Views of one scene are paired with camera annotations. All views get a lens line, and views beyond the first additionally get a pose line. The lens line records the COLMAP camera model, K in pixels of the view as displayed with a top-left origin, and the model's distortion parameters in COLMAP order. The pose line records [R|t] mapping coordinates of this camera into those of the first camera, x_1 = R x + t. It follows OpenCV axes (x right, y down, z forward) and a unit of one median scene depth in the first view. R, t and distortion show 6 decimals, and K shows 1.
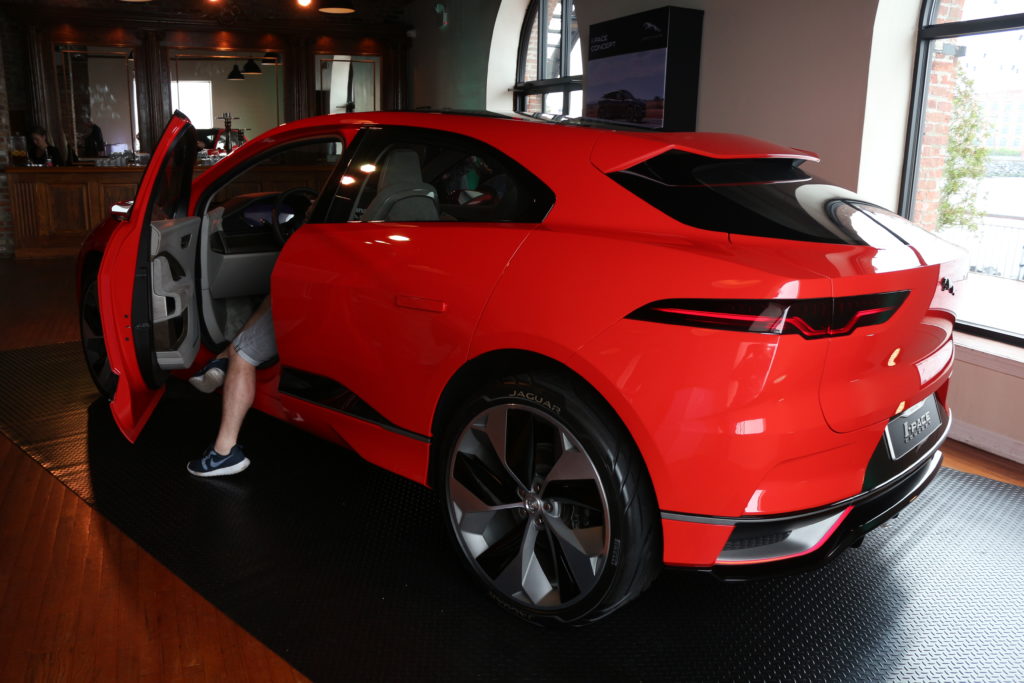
lens RADIAL K [[844.8, 0, 512.0], [0, 844.8, 341.5], [0, 0, 1]] dist [-0.194505, 0.184709]
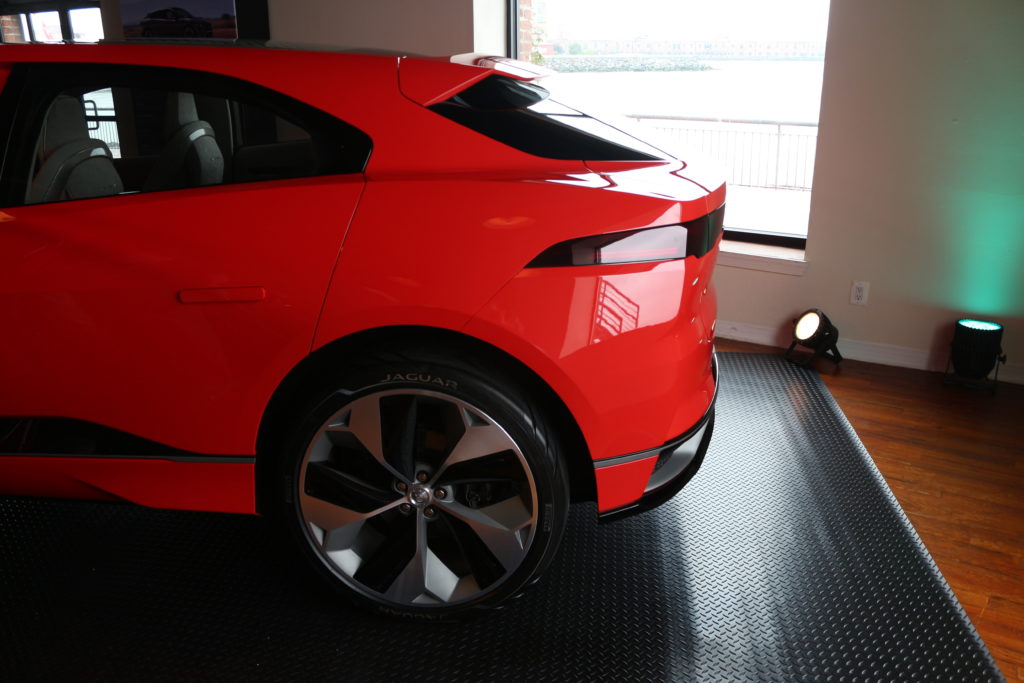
lens RADIAL K [[844.8, 0, 512.0], [0, 844.8, 341.5], [0, 0, 1]] dist [-0.194505, 0.184709]
pose [[0.801768, -0.219268, 0.555958, -0.350444], [0.163307, 0.975240, 0.149121, -0.077585], [-0.574890, -0.028769, 0.817724, 0.239749]]
